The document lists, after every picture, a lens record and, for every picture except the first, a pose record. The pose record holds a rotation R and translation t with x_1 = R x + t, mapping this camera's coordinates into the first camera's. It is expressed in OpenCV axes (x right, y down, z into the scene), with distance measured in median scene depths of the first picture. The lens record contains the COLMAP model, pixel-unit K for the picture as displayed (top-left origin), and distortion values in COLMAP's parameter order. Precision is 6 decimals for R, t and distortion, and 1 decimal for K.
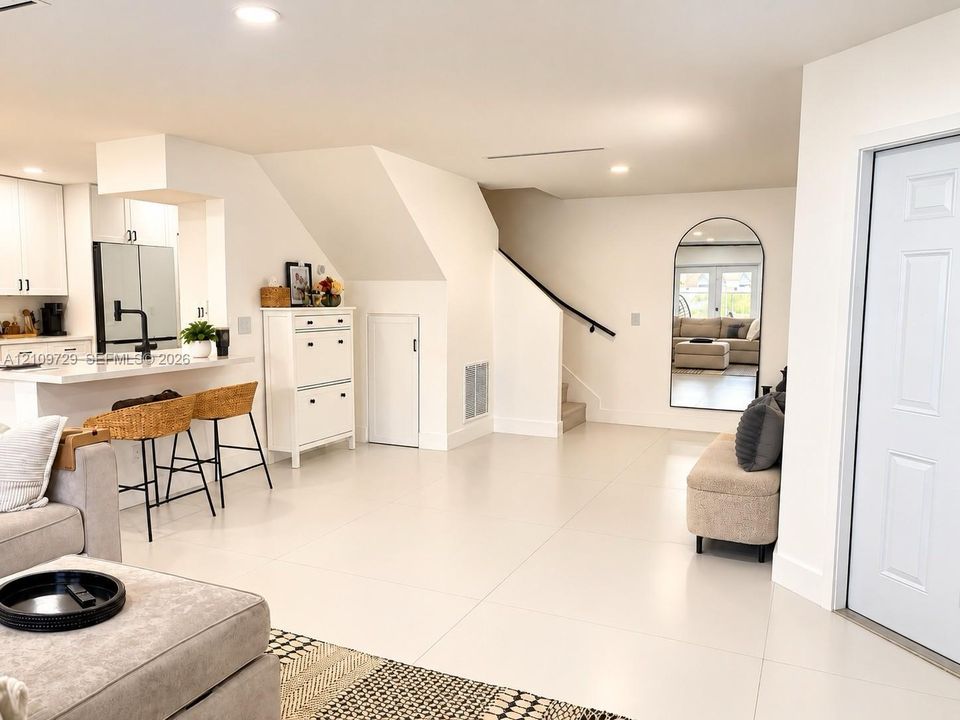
lens RADIAL K [[718.1, 0, 480.0], [0, 718.1, 360.0], [0, 0, 1]] dist [0.002271, 0.003247]
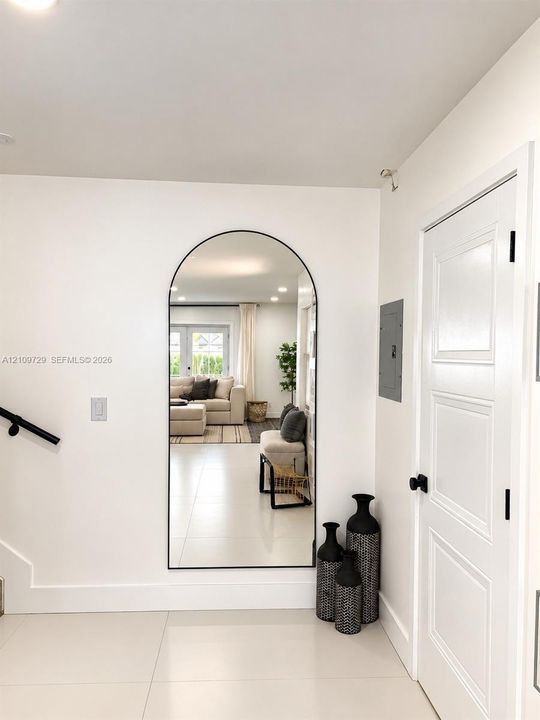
lens RADIAL K [[538.6, 0, 270.0], [0, 538.6, 360.0], [0, 0, 1]] dist [0.002271, 0.003247]
pose [[0.872306, -0.001344, 0.488959, 0.128439], [0.038697, 0.997049, -0.066294, -0.060932], [-0.487427, 0.076750, 0.869784, 0.571848]]
